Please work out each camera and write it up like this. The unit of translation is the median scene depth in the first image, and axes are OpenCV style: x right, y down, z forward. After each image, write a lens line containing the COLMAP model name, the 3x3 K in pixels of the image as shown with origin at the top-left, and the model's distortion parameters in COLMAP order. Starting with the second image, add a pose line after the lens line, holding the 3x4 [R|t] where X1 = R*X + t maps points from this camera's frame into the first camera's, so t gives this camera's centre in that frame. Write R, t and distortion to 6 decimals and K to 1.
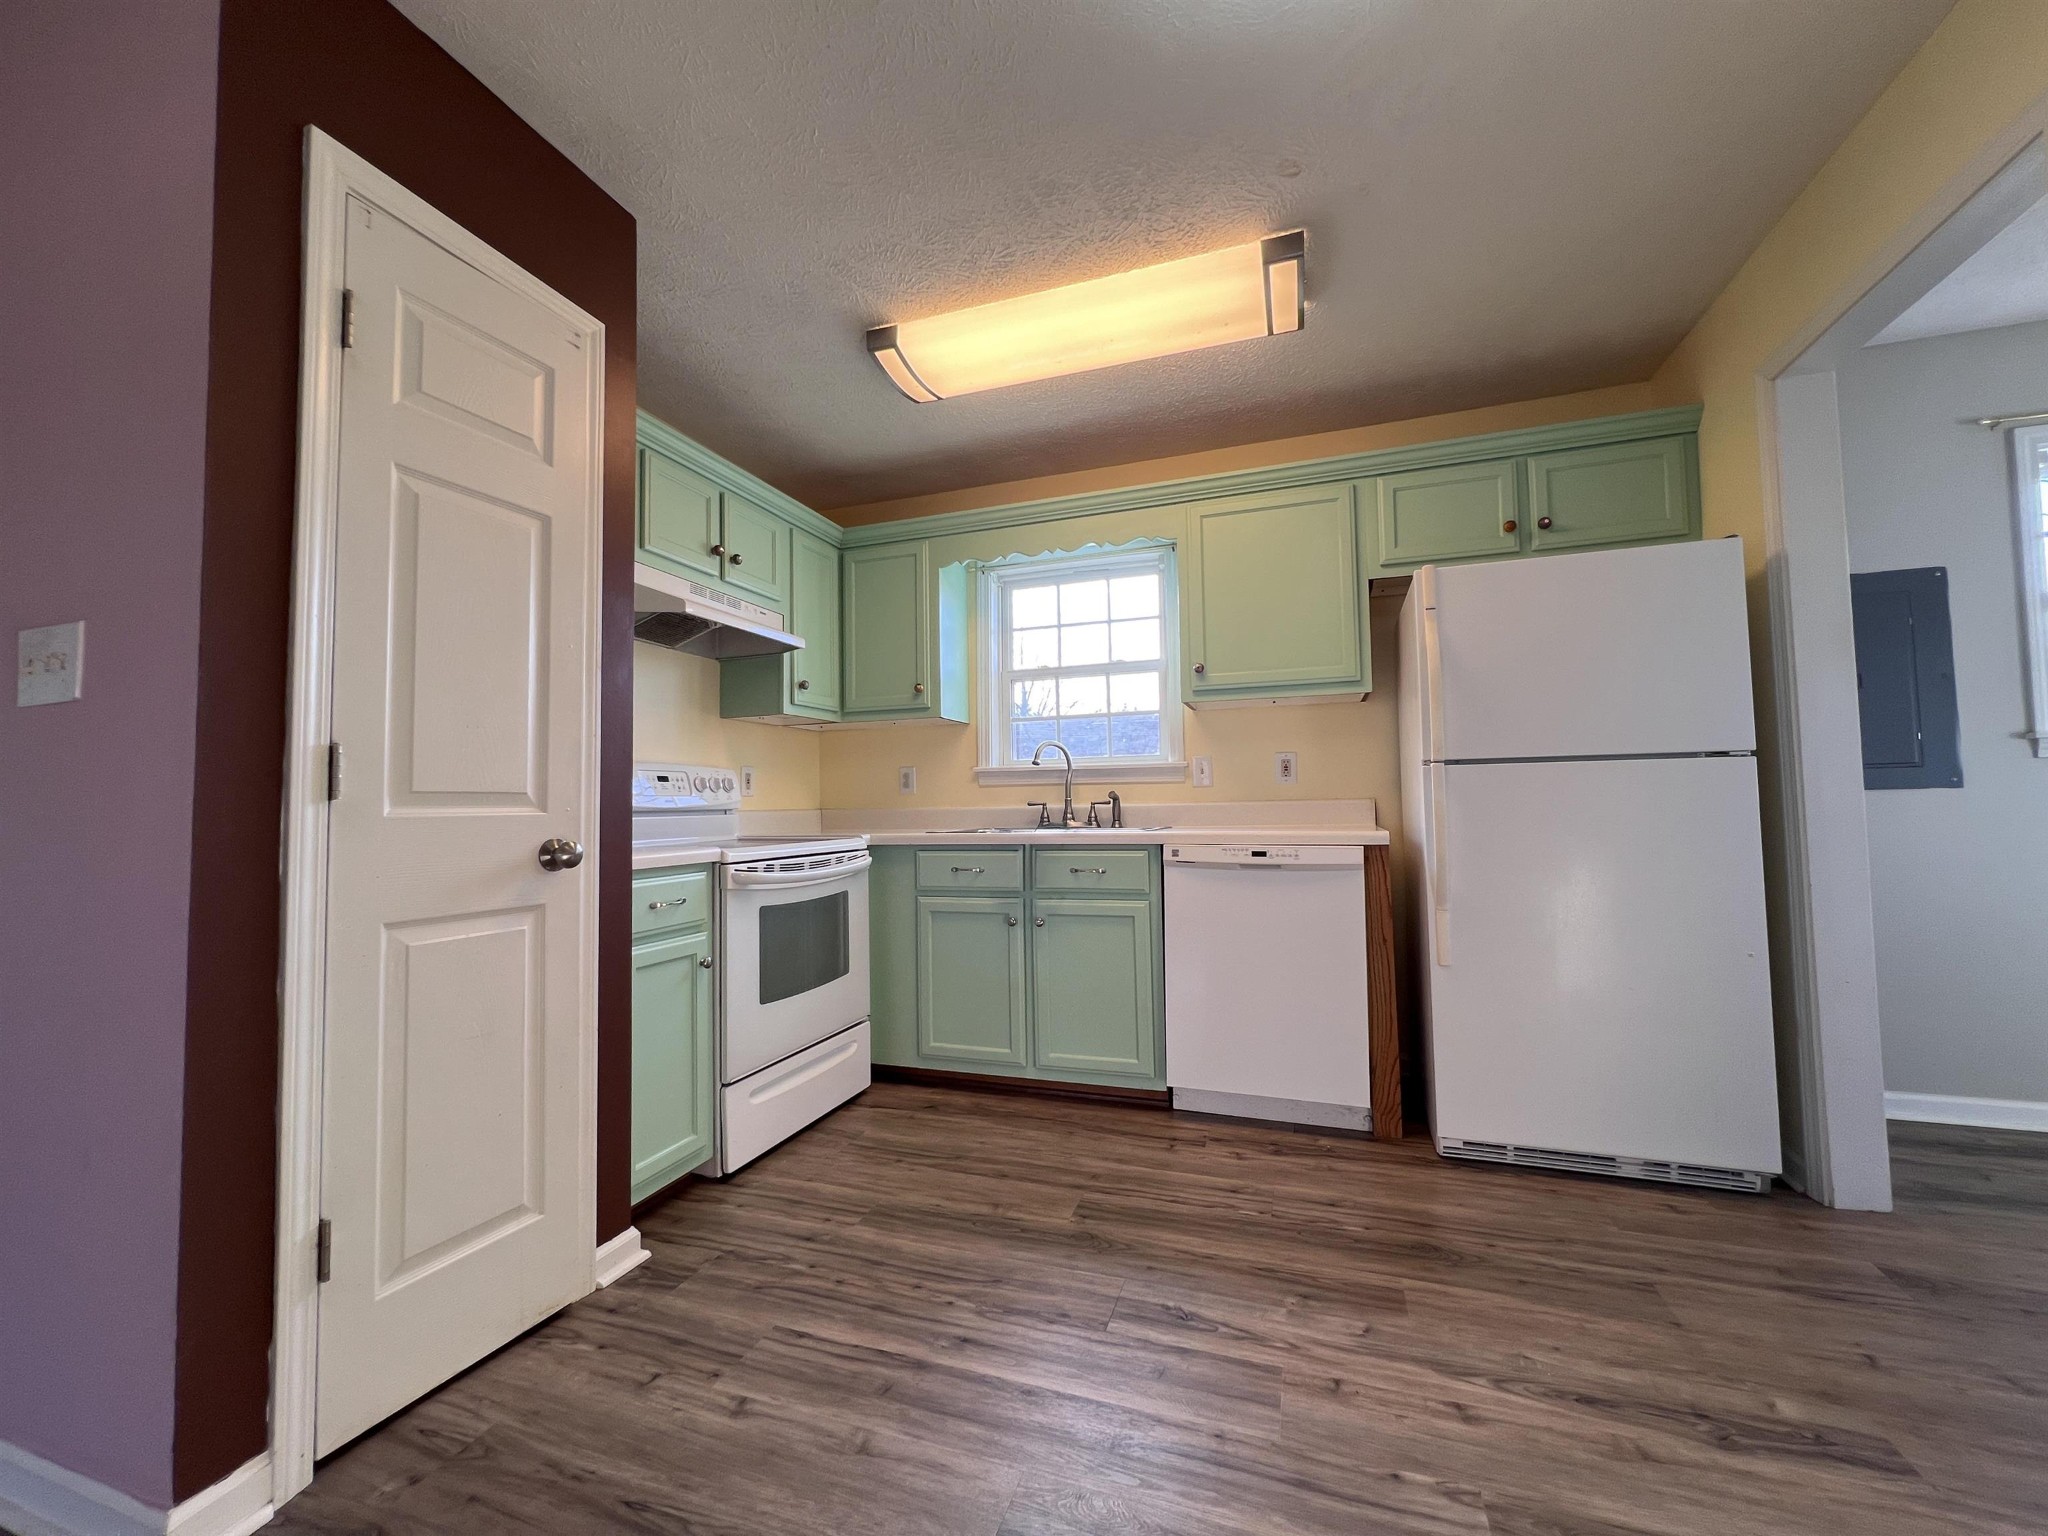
lens RADIAL K [[819.7, 0, 1019.4], [0, 819.7, 765.7], [0, 0, 1]] dist [-0.001577, 0.001027]
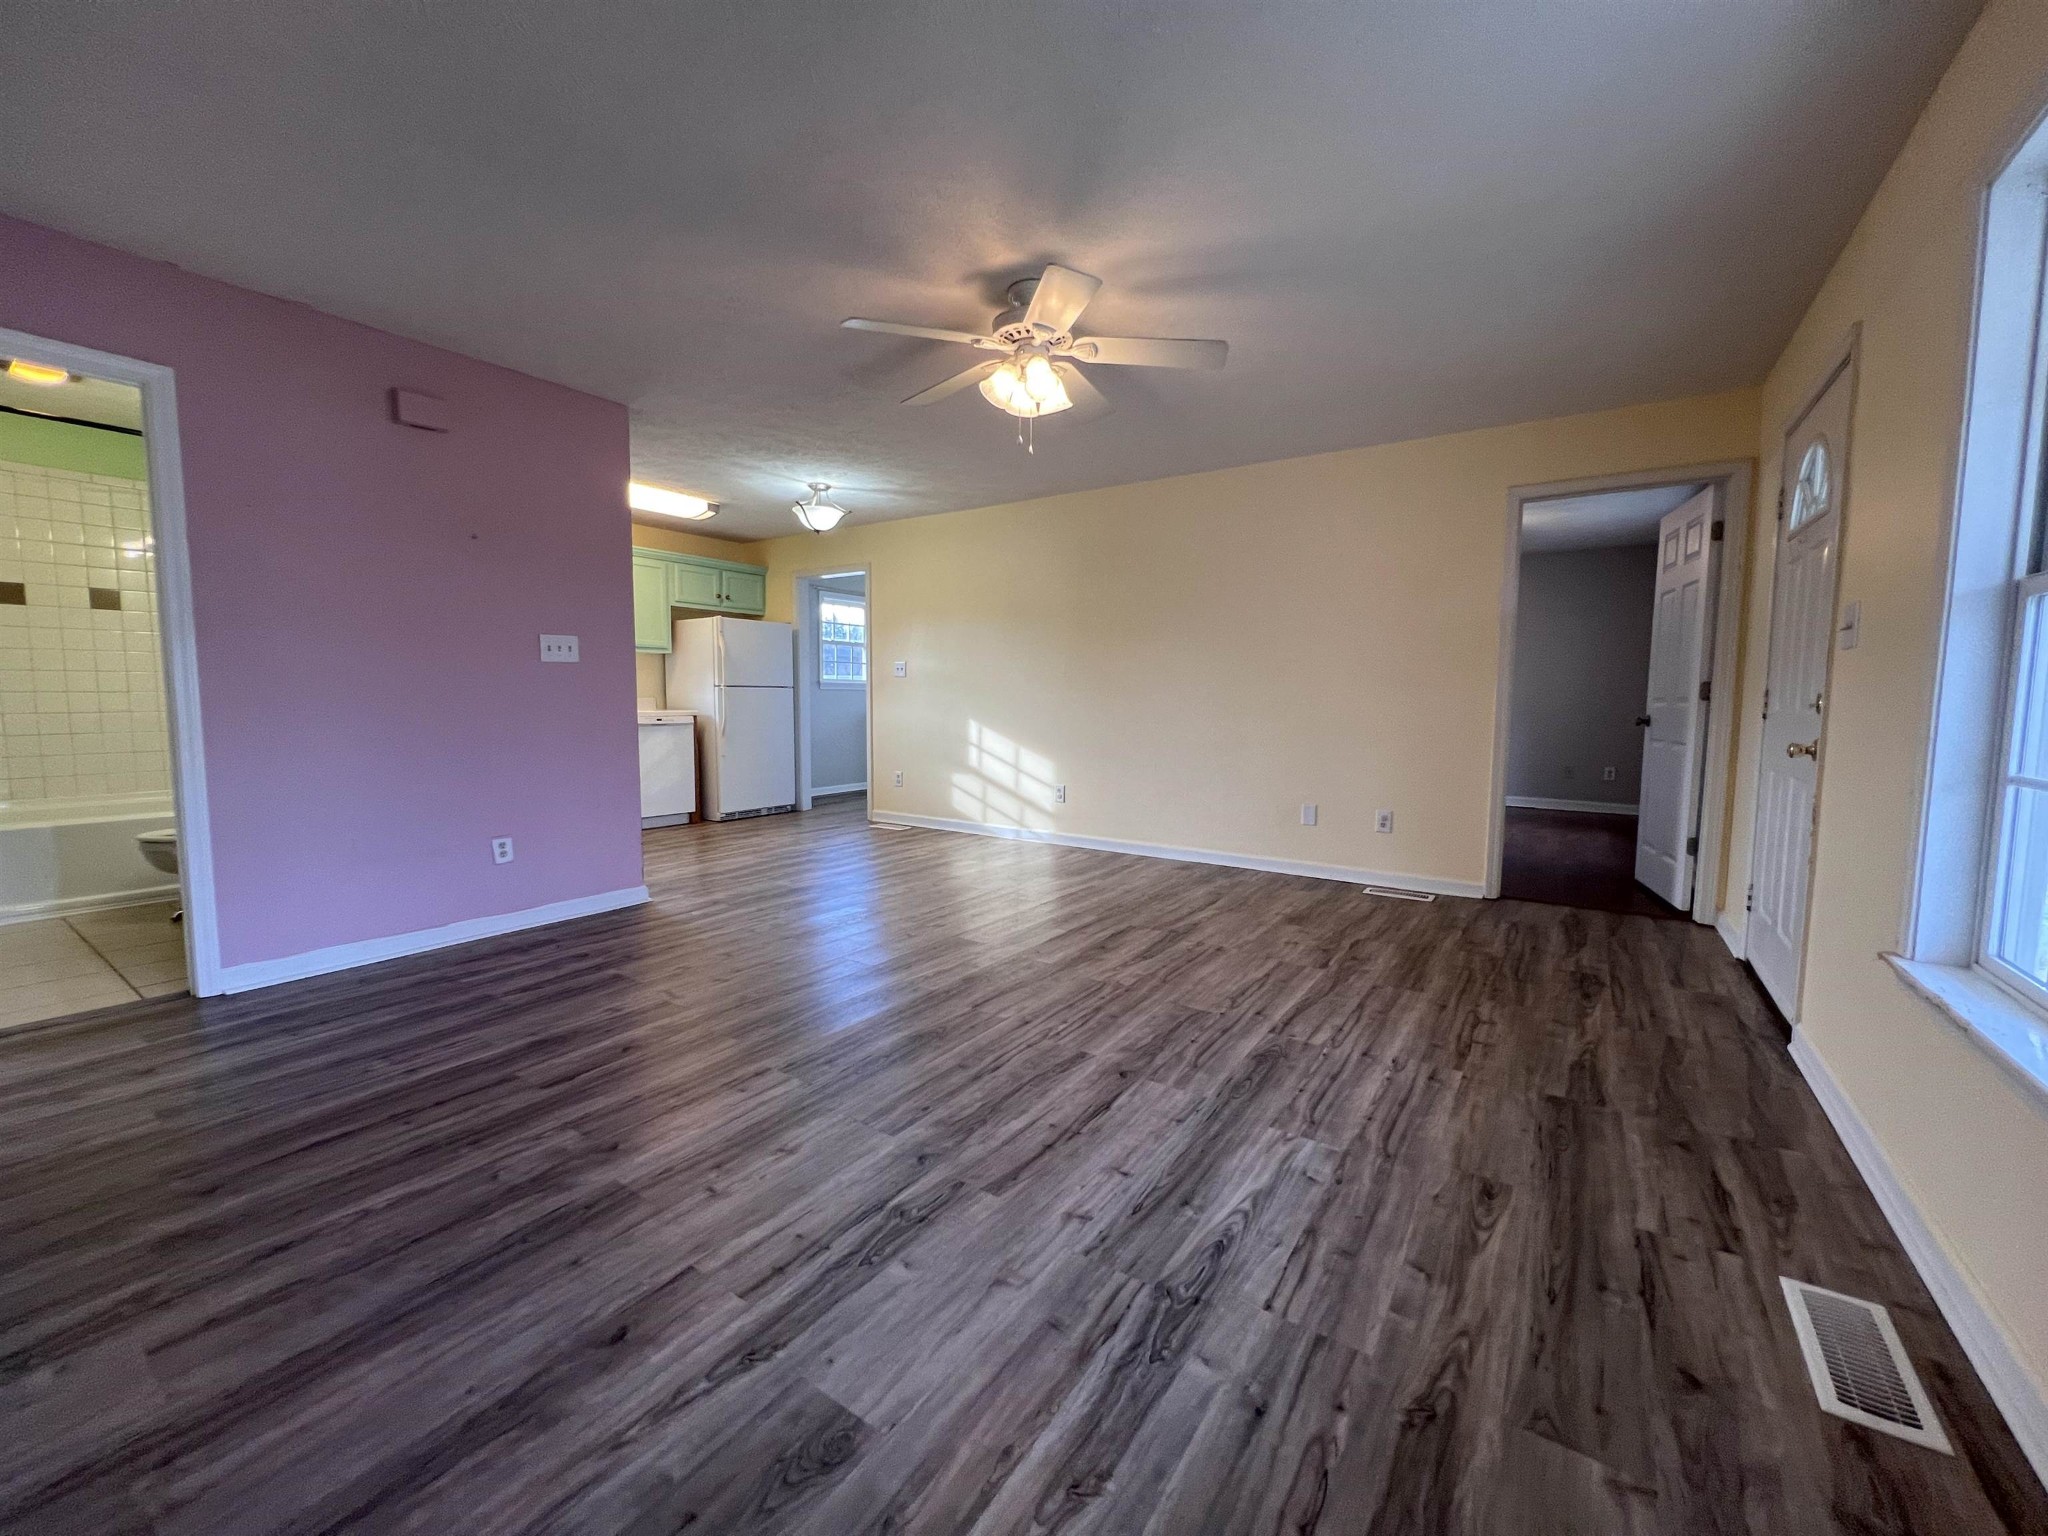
lens RADIAL K [[819.7, 0, 1022.5], [0, 819.7, 764.2], [0, 0, 1]] dist [-0.001577, 0.001027]
pose [[0.263671, -0.061106, 0.962675, -2.226519], [-0.061730, 0.994877, 0.080058, -0.028042], [-0.962635, -0.080535, 0.258548, -0.877081]]
